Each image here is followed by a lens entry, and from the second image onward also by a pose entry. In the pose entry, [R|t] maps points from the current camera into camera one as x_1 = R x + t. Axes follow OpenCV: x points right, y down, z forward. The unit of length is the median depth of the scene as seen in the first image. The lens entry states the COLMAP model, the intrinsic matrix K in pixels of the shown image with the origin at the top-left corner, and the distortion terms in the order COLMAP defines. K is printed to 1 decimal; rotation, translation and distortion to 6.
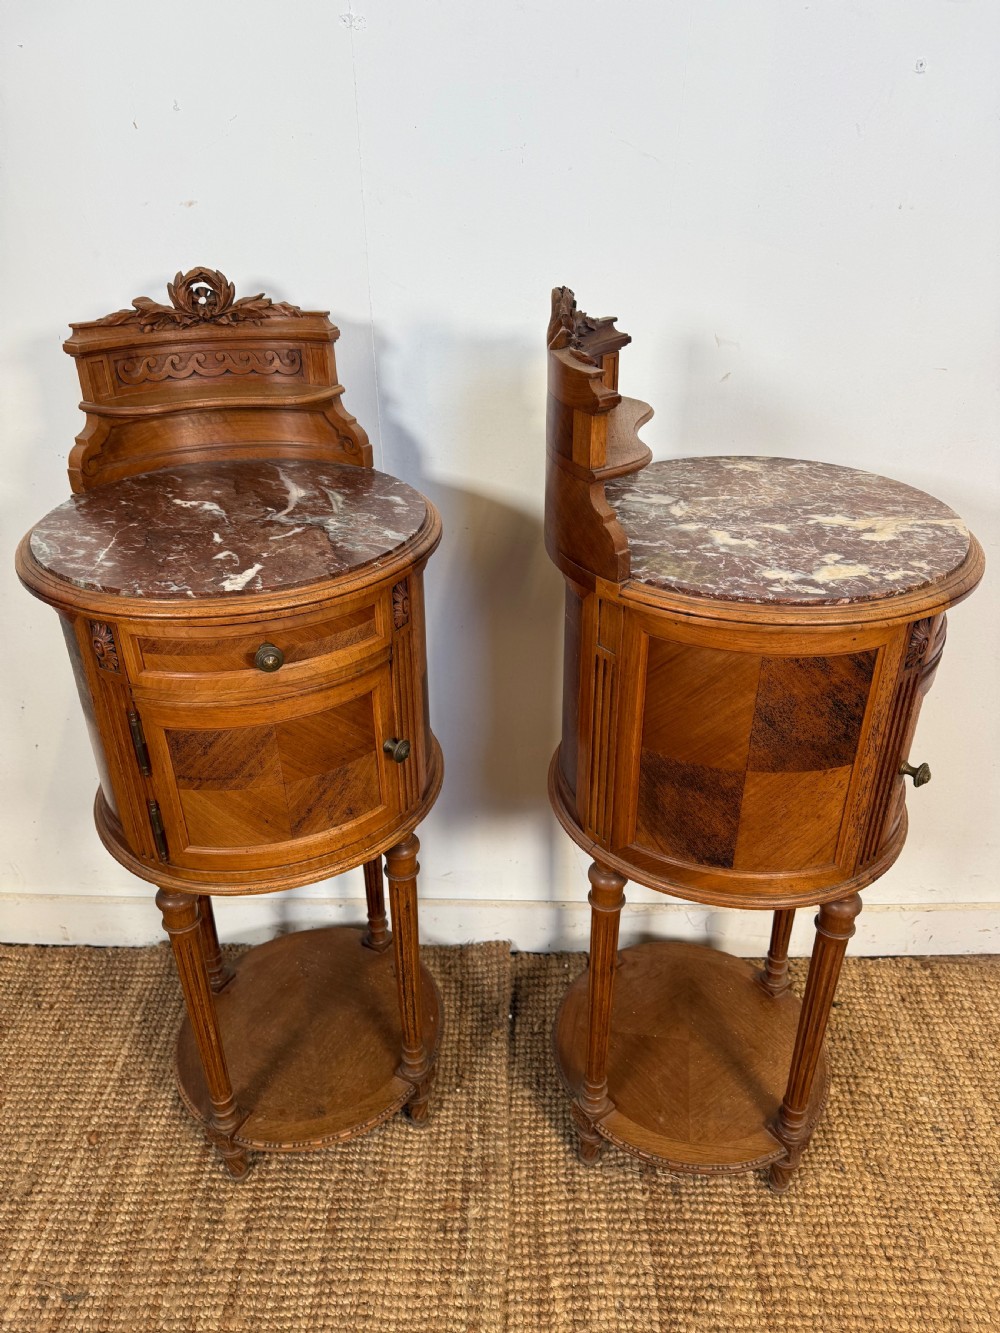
lens RADIAL K [[967.0, 0, 500.6], [0, 967.0, 669.9], [0, 0, 1]] dist [0.027247, -0.022289]
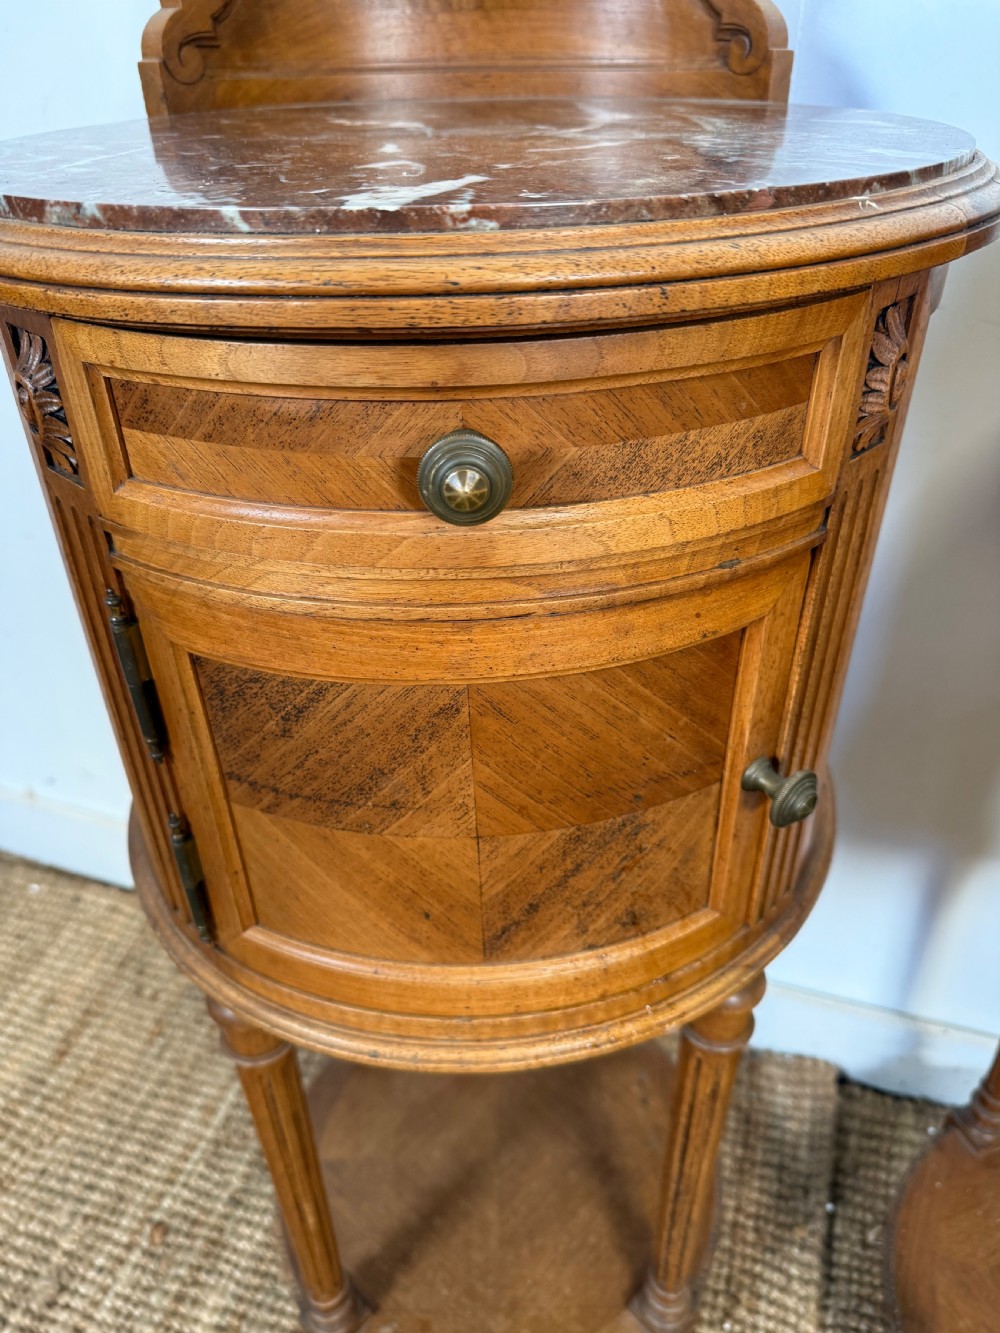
lens RADIAL K [[976.8, 0, 504.2], [0, 976.8, 674.3], [0, 0, 1]] dist [0.009327, -0.020592]
pose [[0.957731, 0.153665, -0.243184, -0.096899], [-0.132140, 0.985909, 0.102578, 0.010116], [0.255520, -0.066108, 0.964541, 0.471814]]
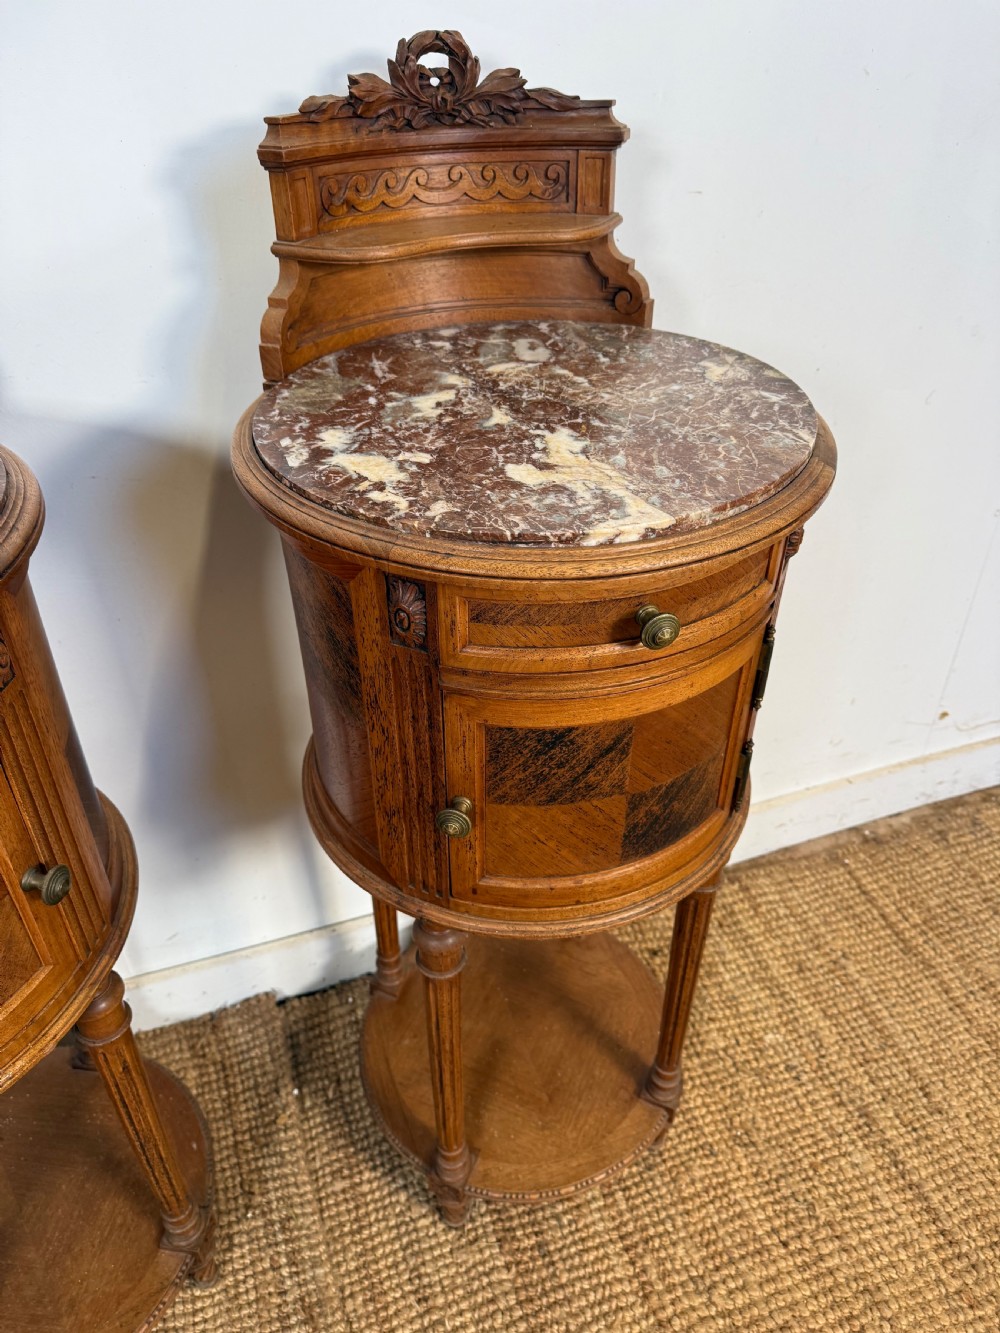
lens RADIAL K [[974.4, 0, 500.0], [0, 974.4, 666.5], [0, 0, 1]] dist [0.001977, -0.006560]
pose [[0.934023, -0.201361, 0.295051, 0.001398], [0.167719, 0.976482, 0.135475, -0.065971], [-0.315391, -0.077052, 0.945828, 0.266173]]
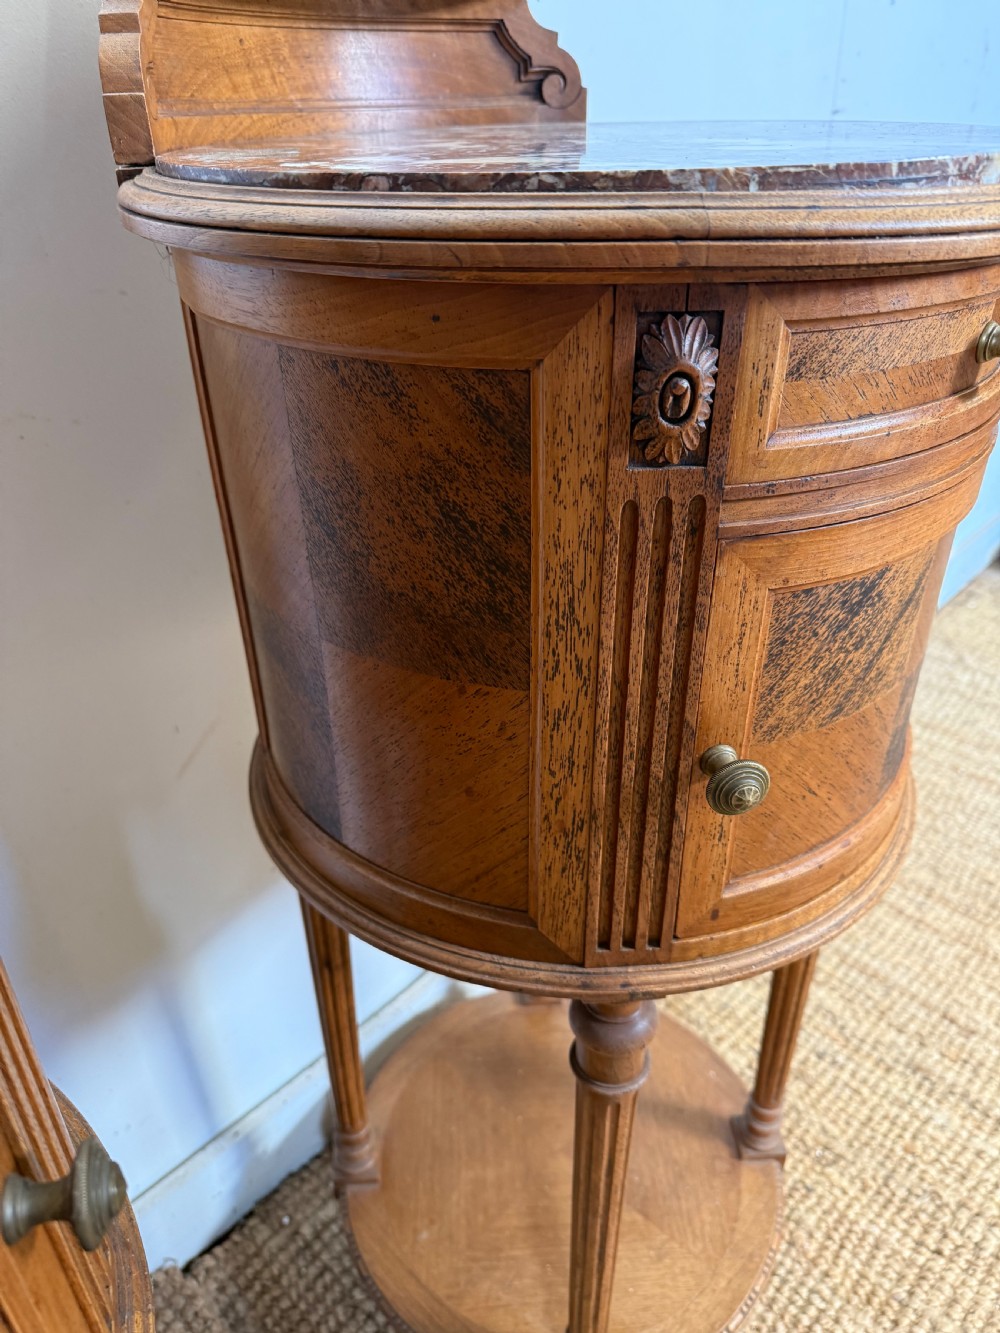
lens RADIAL K [[976.1, 0, 500.6], [0, 976.1, 667.8], [0, 0, 1]] dist [-0.024493, 0.004969]
pose [[0.661411, -0.378549, 0.647485, -0.110810], [0.374022, 0.914756, 0.152740, -0.025631], [-0.650110, 0.141150, 0.746615, 0.571153]]
